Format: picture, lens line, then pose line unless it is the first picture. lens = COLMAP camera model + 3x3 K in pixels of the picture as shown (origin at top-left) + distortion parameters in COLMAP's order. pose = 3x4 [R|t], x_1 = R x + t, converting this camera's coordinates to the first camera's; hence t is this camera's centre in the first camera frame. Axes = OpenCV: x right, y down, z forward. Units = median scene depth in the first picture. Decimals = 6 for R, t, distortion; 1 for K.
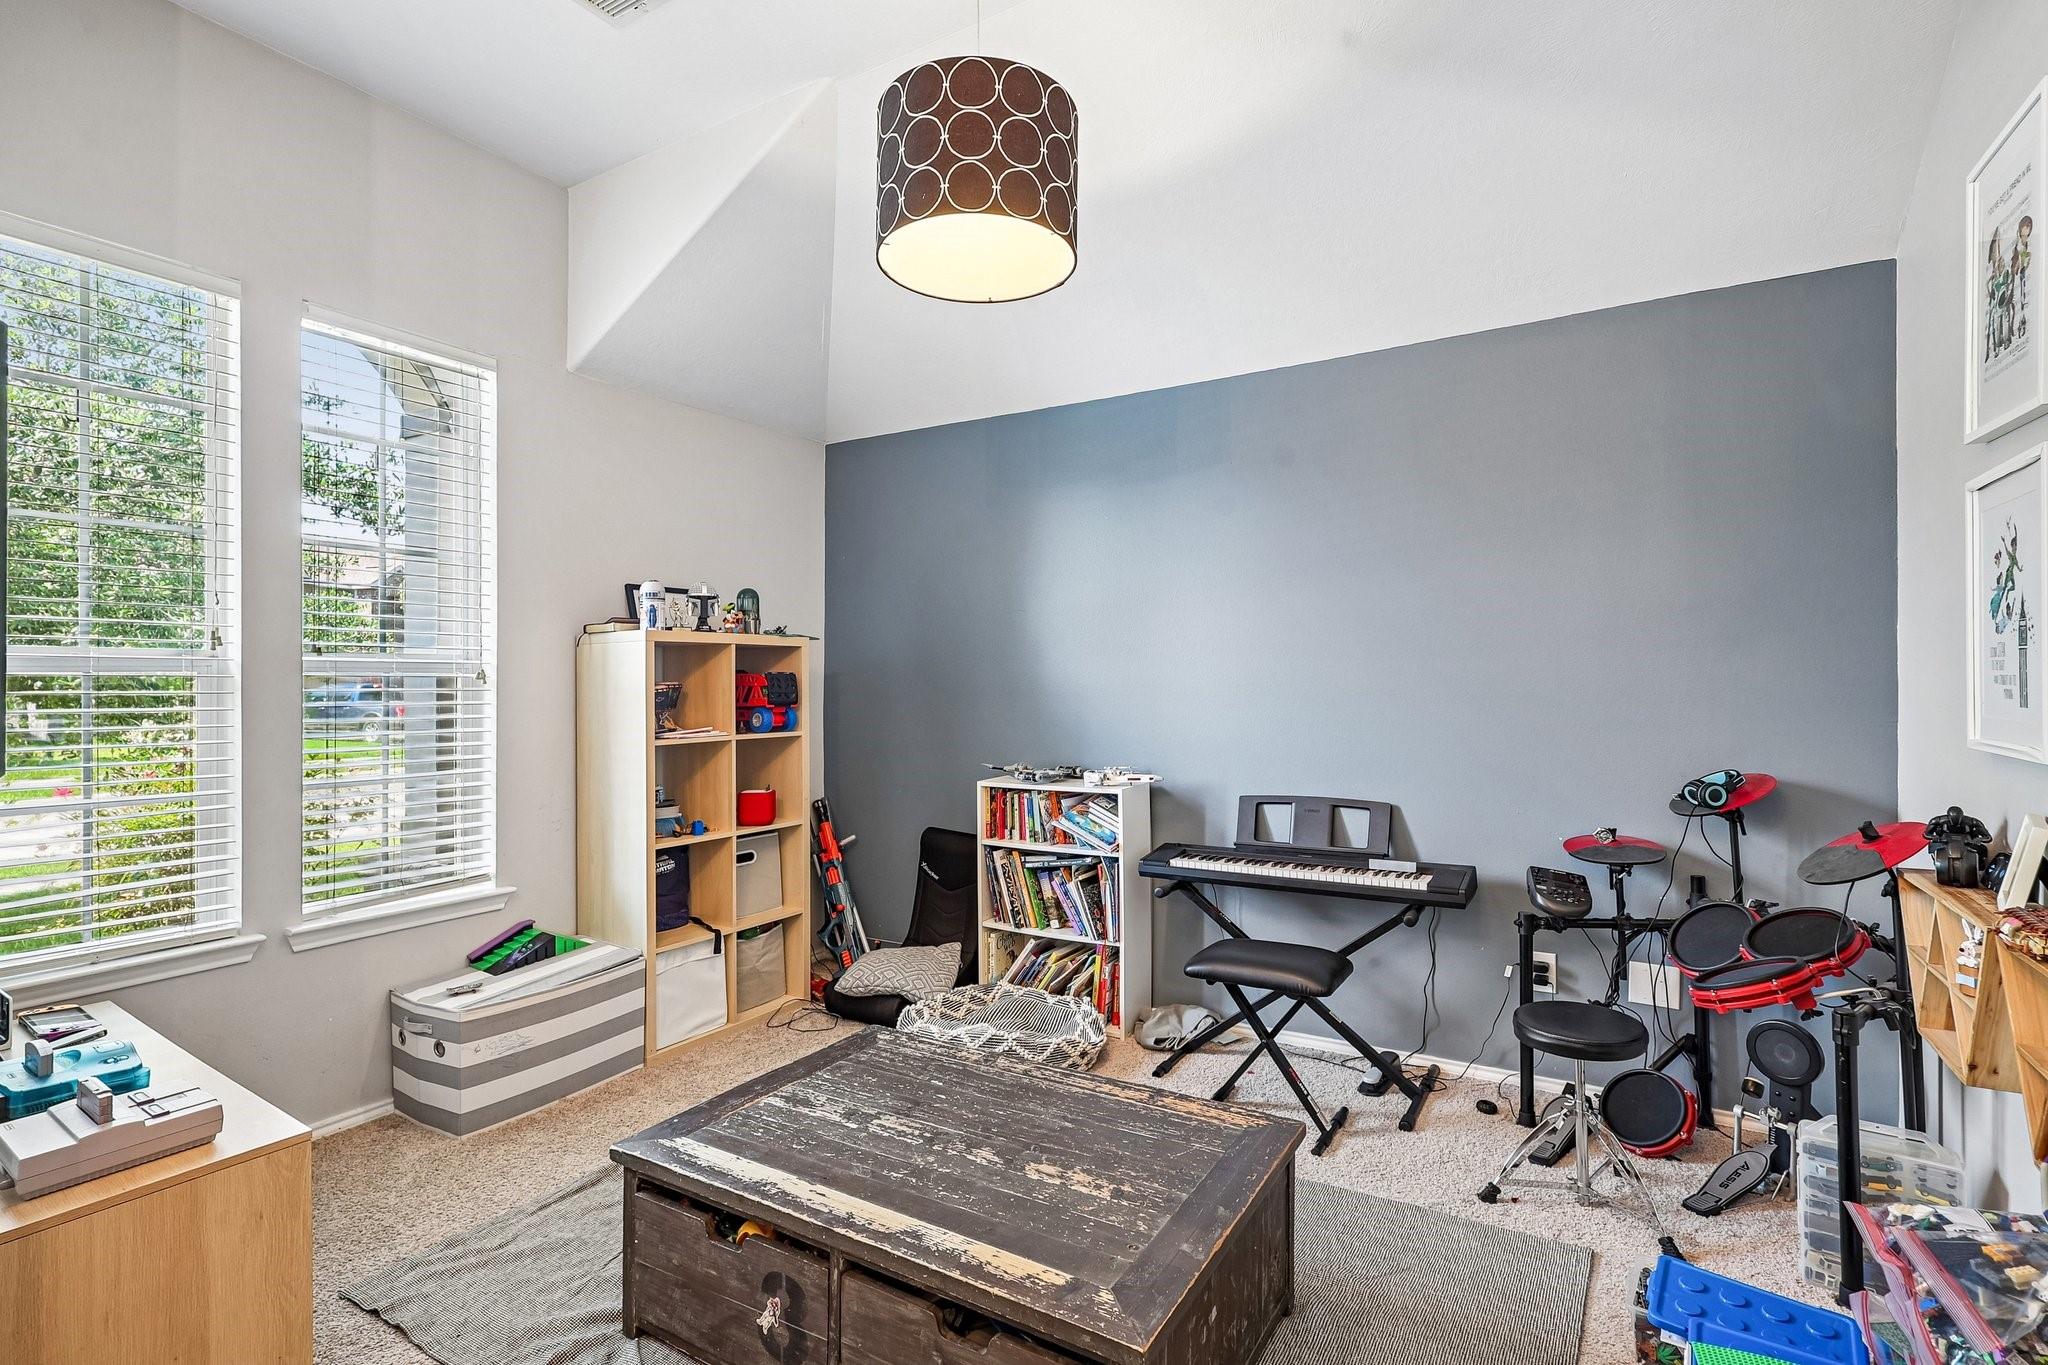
lens RADIAL K [[979.6, 0, 1011.5], [0, 979.6, 681.2], [0, 0, 1]] dist [-0.005346, 0.002631]
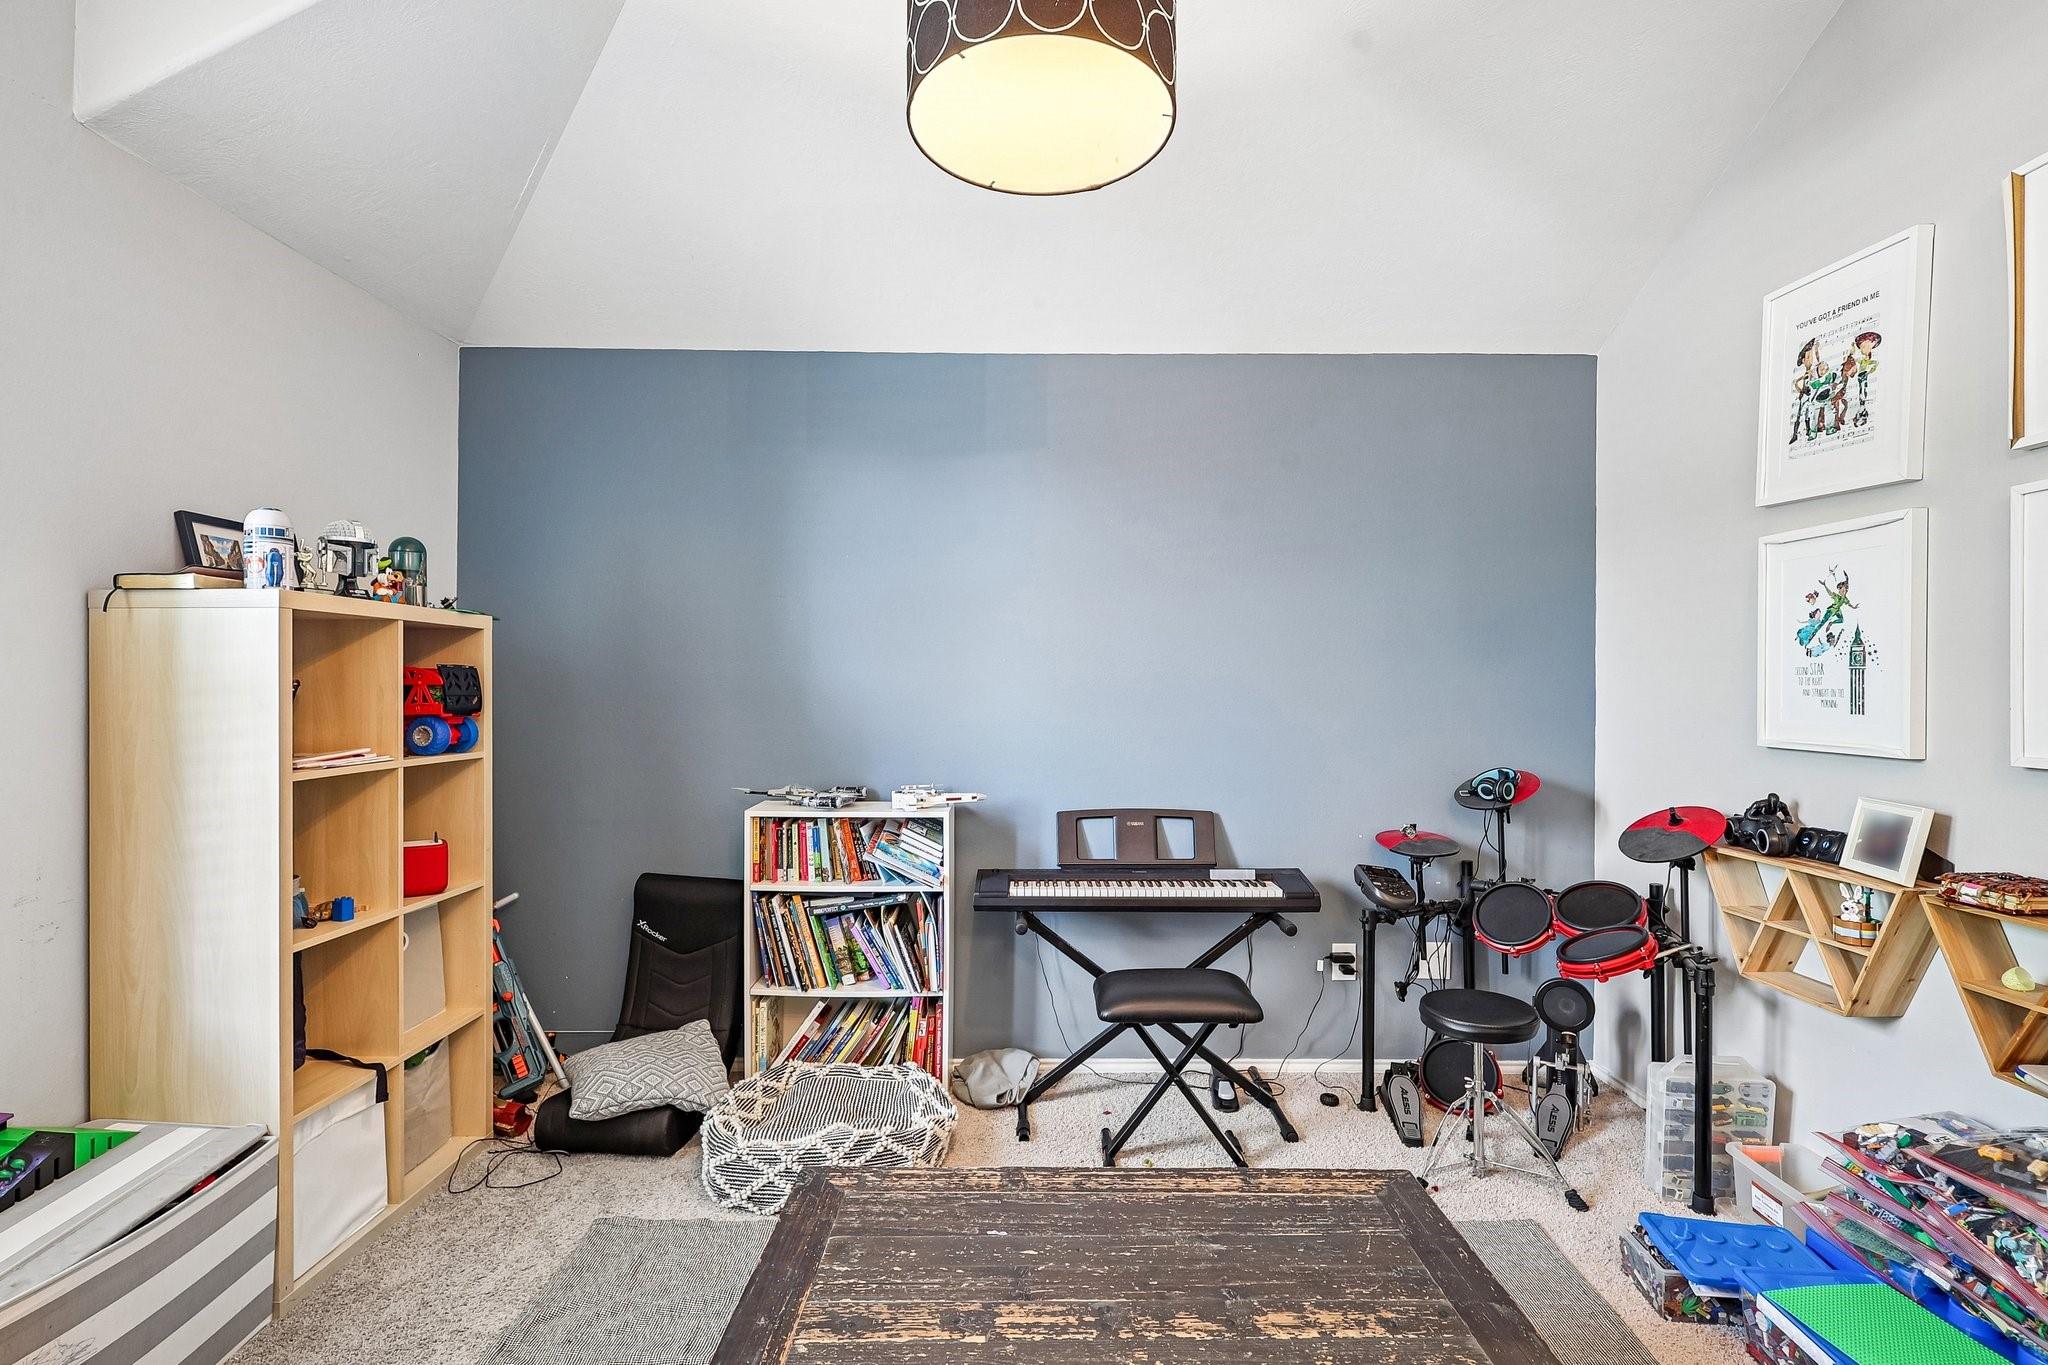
lens RADIAL K [[979.6, 0, 1021.7], [0, 979.6, 693.0], [0, 0, 1]] dist [-0.005346, 0.002631]
pose [[0.852162, 0.009715, 0.523188, -0.290373], [-0.011805, 0.999930, 0.000660, 0.005460], [-0.523145, -0.006739, 0.852217, 0.244700]]
